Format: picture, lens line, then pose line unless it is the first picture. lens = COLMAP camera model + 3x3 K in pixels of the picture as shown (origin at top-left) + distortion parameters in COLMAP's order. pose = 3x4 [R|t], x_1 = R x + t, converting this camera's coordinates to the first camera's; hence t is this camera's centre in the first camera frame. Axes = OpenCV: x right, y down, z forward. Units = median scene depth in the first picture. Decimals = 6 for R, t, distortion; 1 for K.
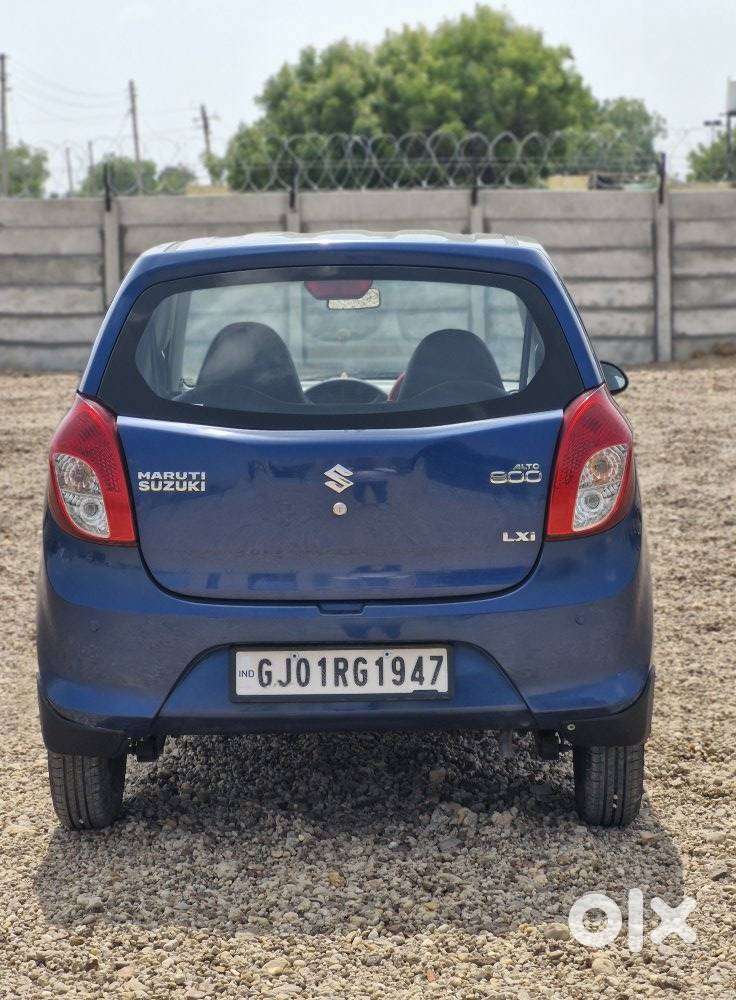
lens RADIAL K [[2176.1, 0, 365.3], [0, 2176.1, 465.1], [0, 0, 1]] dist [-0.218120, 3.473295]
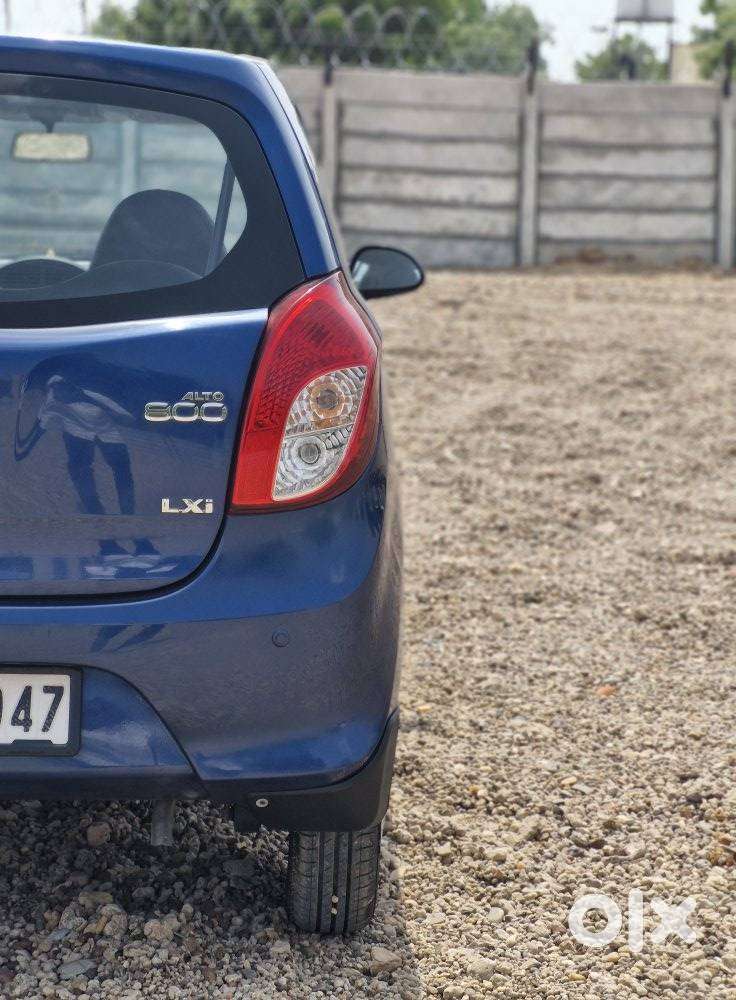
lens RADIAL K [[2176.1, 0, 365.3], [0, 2176.1, 465.1], [0, 0, 1]] dist [-0.218120, 3.473295]
pose [[0.997599, 0.036893, 0.058603, 0.061370], [-0.039572, 0.998192, 0.045234, -0.007088], [-0.056829, -0.047444, 0.997256, 0.262409]]
